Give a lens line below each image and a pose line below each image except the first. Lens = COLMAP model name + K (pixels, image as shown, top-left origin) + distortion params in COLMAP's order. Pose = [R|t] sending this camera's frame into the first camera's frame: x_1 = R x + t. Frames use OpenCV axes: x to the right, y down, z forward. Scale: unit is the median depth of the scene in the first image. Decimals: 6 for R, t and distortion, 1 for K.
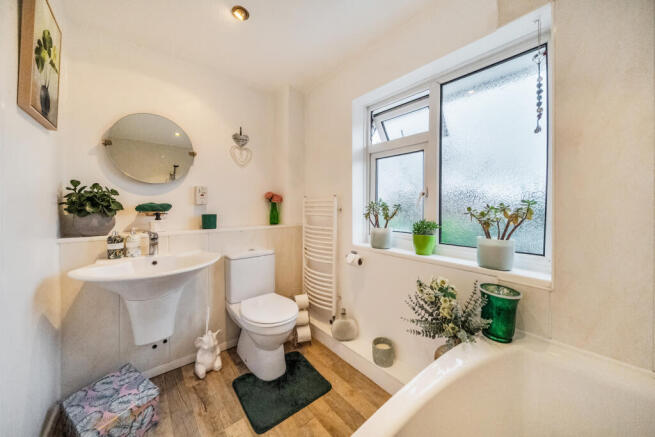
lens RADIAL K [[226.8, 0, 323.5], [0, 226.8, 211.6], [0, 0, 1]] dist [-0.002868, -0.000081]
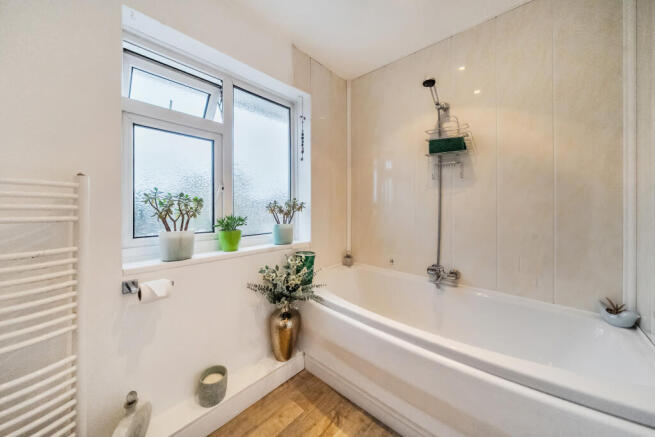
lens RADIAL K [[226.8, 0, 323.5], [0, 226.8, 211.6], [0, 0, 1]] dist [-0.002868, -0.000081]
pose [[-0.154617, -0.048634, 0.986777, -0.560478], [0.005607, 0.998728, 0.050102, -0.027397], [-0.987959, 0.013280, -0.154148, 0.705855]]
